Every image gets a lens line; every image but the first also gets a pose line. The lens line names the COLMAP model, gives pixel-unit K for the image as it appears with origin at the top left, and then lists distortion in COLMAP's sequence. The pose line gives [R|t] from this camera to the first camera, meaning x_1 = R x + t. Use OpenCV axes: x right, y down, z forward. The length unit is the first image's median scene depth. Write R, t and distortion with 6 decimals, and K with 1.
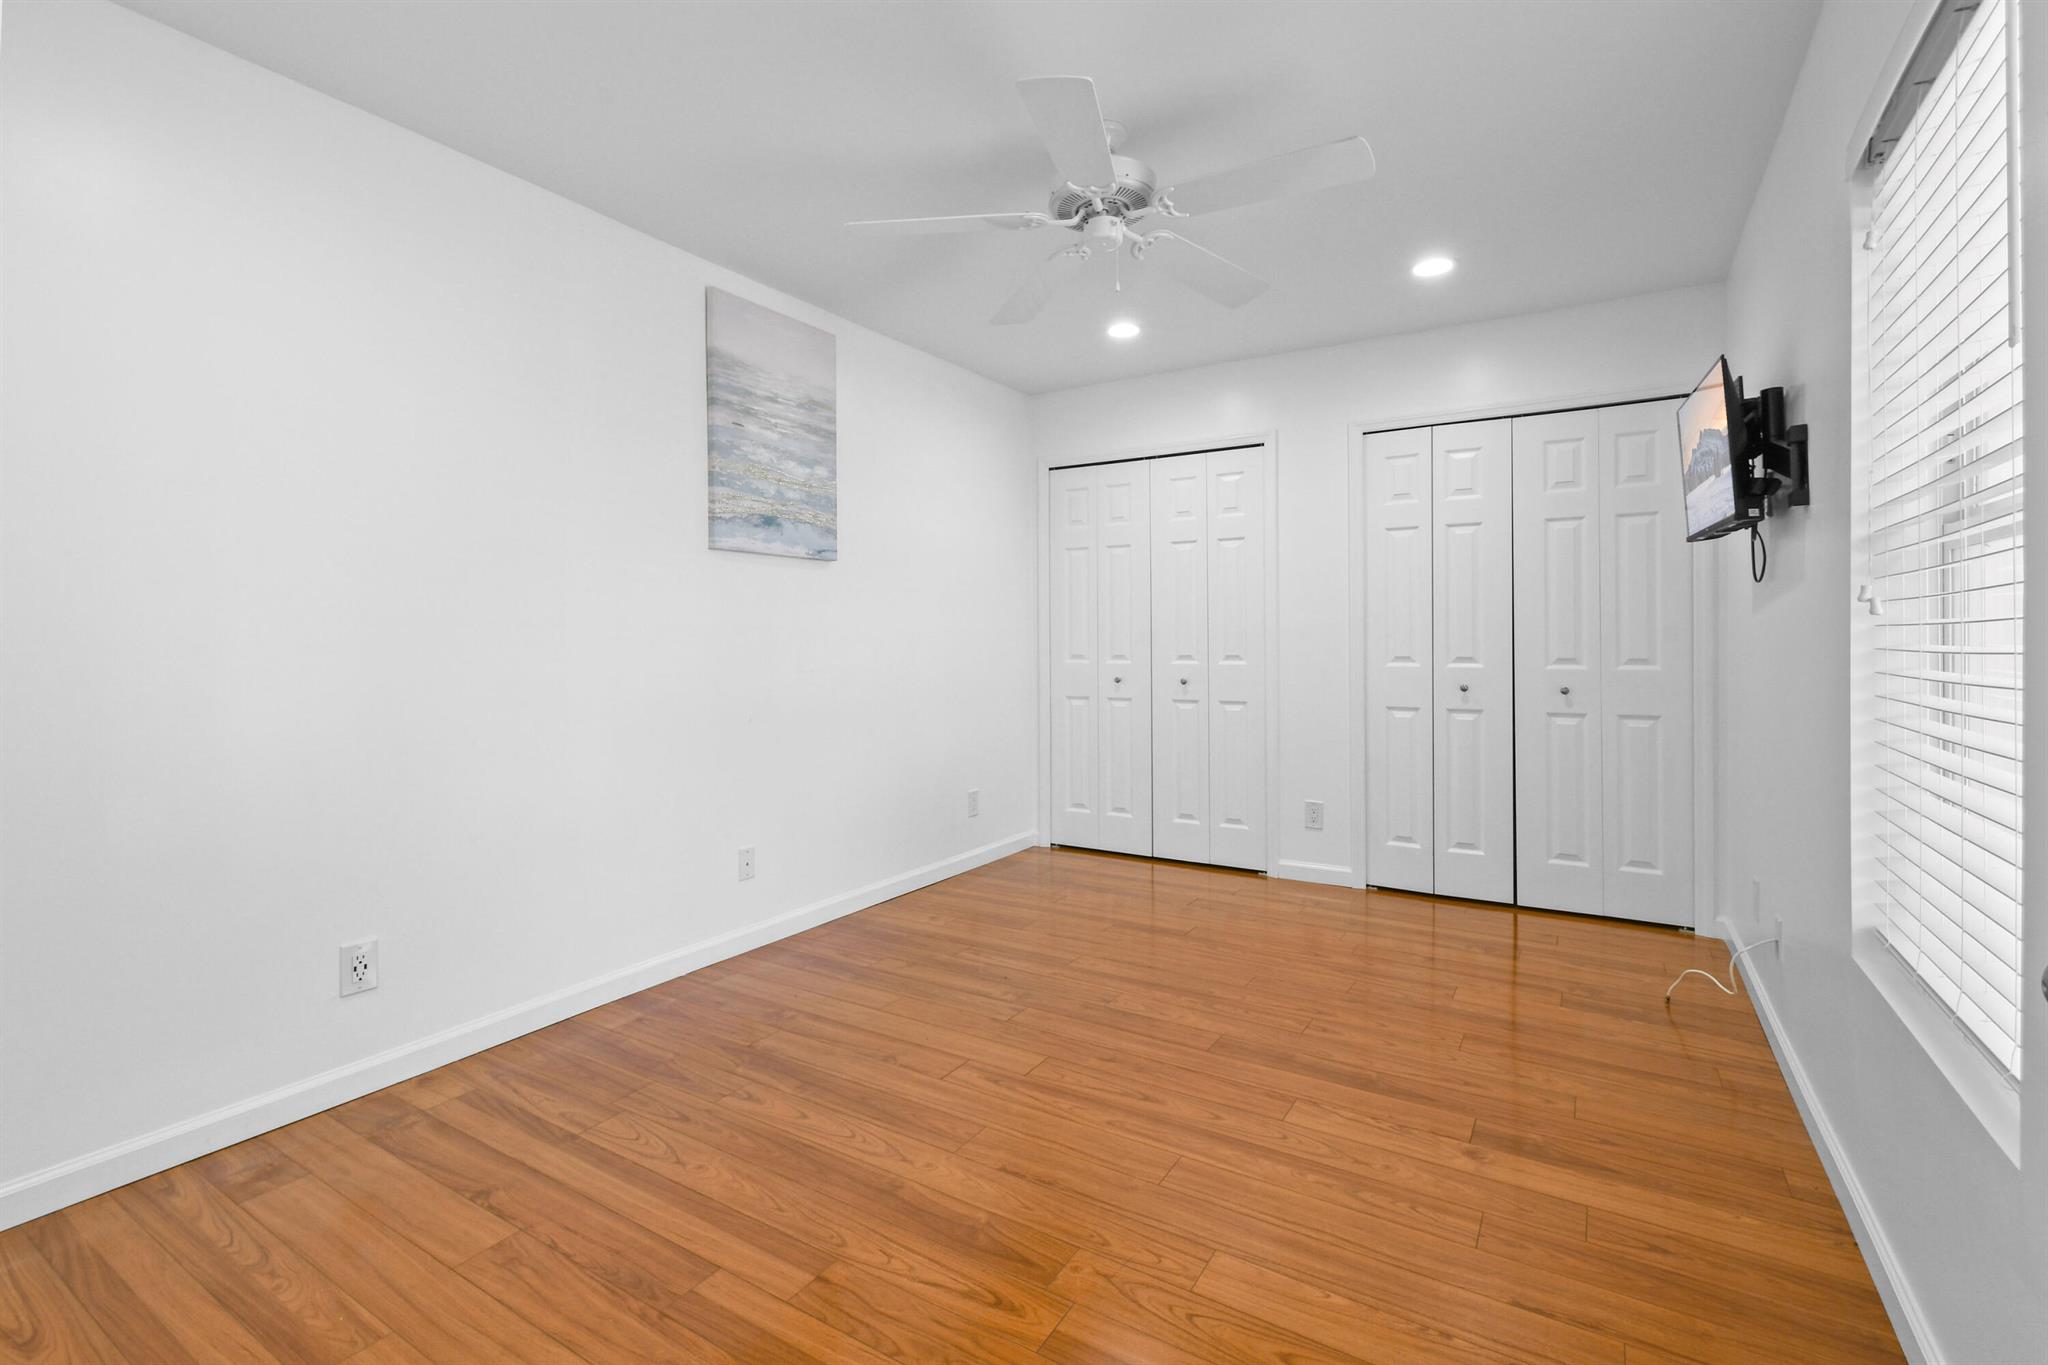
lens RADIAL K [[914.9, 0, 1028.6], [0, 914.9, 646.2], [0, 0, 1]] dist [0.000915, -0.000018]
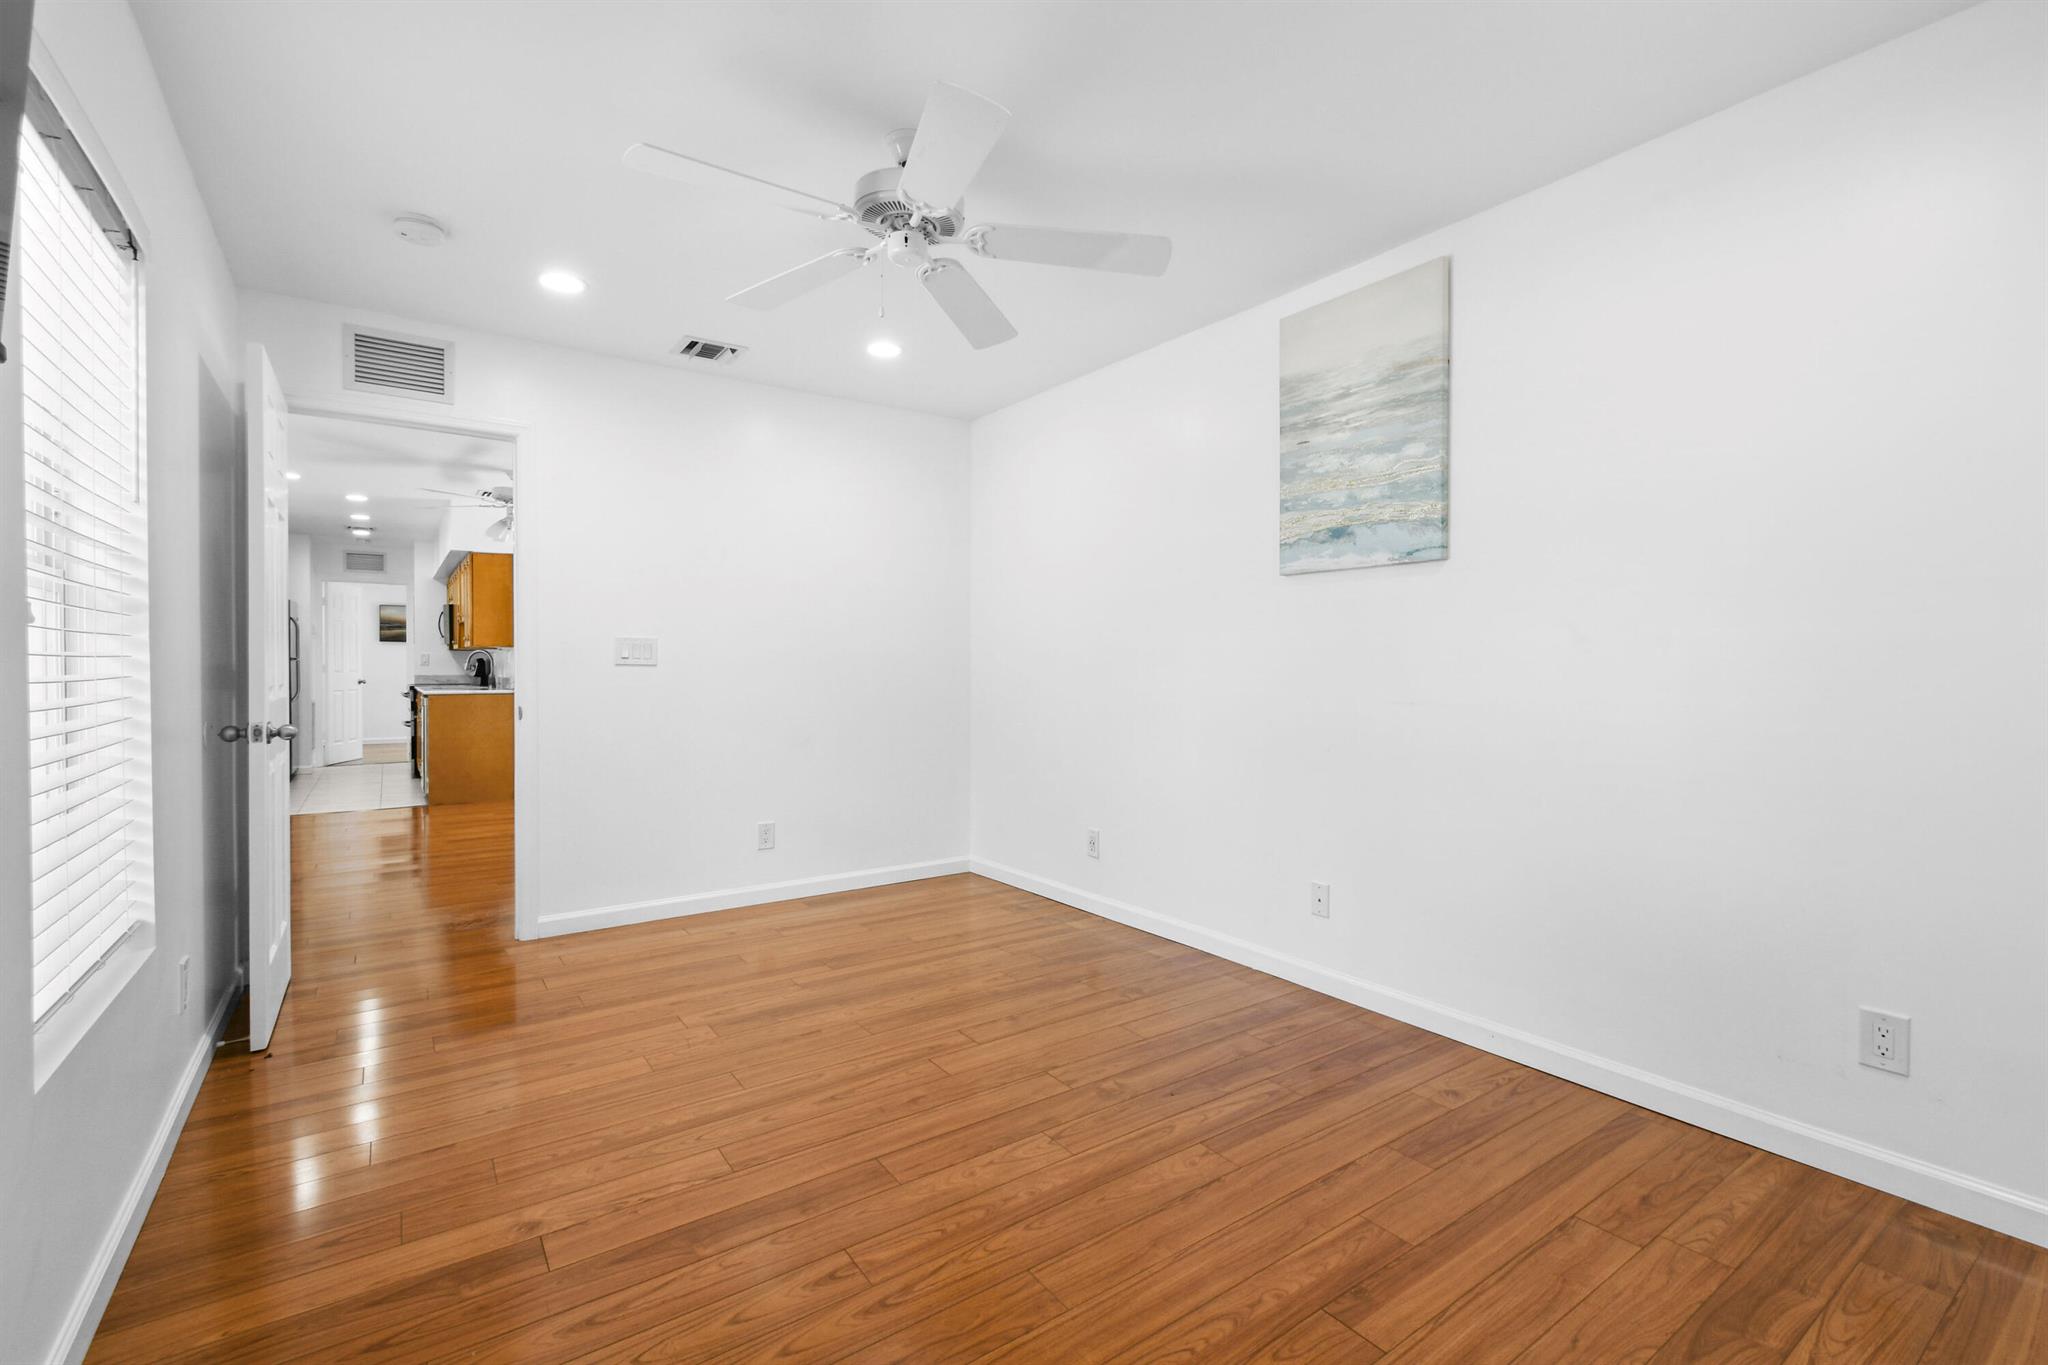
lens RADIAL K [[901.1, 0, 1027.9], [0, 901.1, 683.2], [0, 0, 1]] dist [0.001101, -0.000694]
pose [[-0.387360, 0.022950, -0.921643, 0.747995], [-0.004345, 0.999634, 0.026719, -0.012456], [0.921918, 0.014355, -0.387118, 1.210022]]
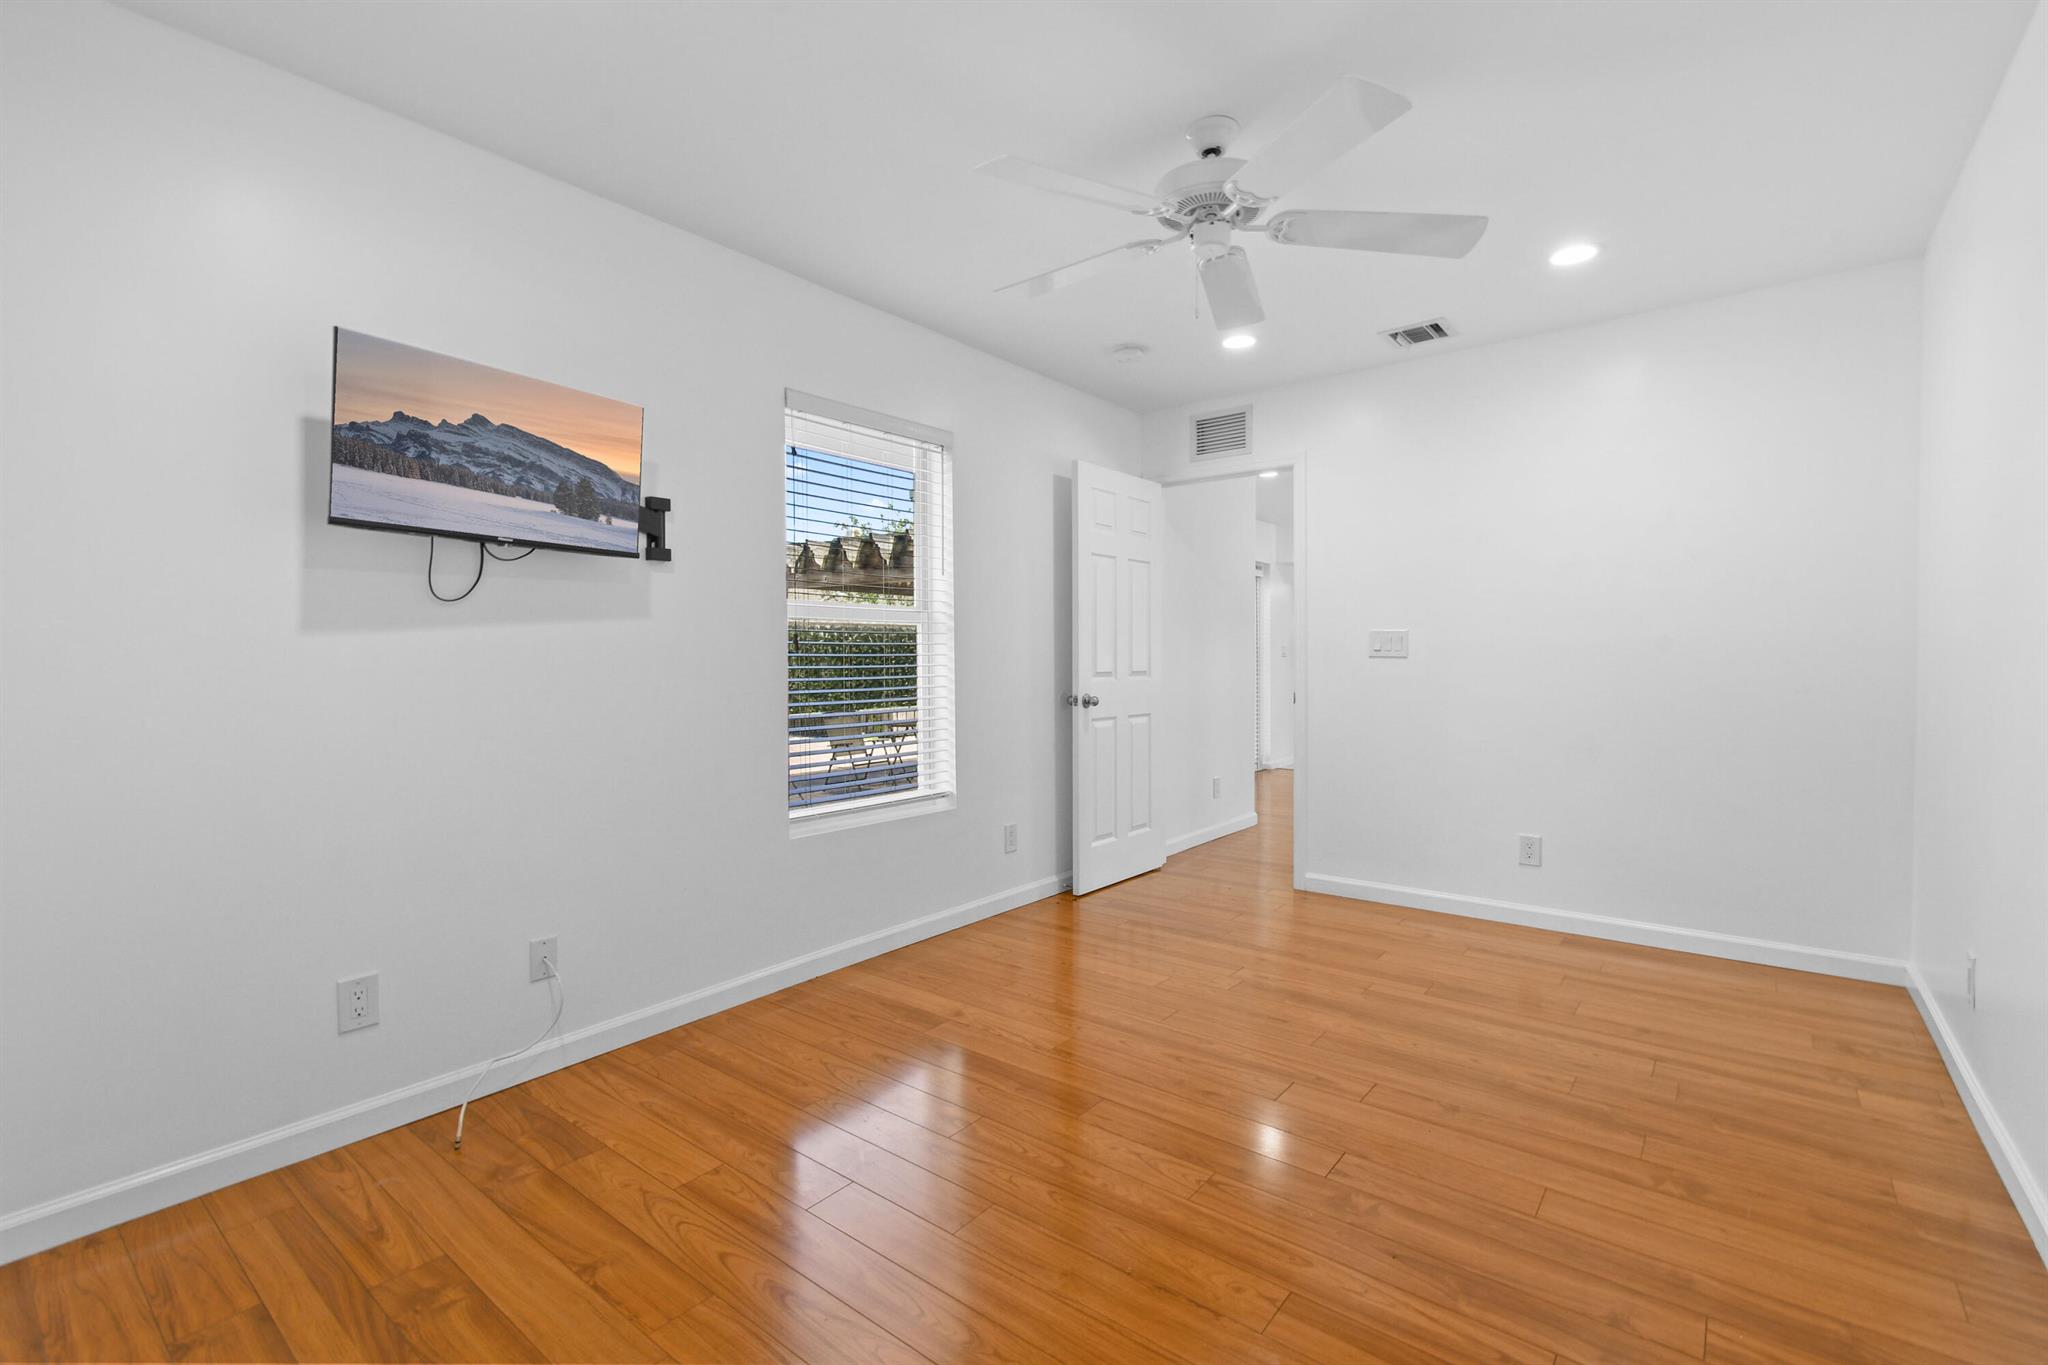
lens RADIAL K [[901.1, 0, 1027.9], [0, 901.1, 683.2], [0, 0, 1]] dist [0.001101, -0.000694]
pose [[-0.992809, 0.007134, 0.119495, 0.133445], [0.011121, 0.999402, 0.032730, -0.012610], [-0.119190, 0.033823, -0.992295, 1.605874]]
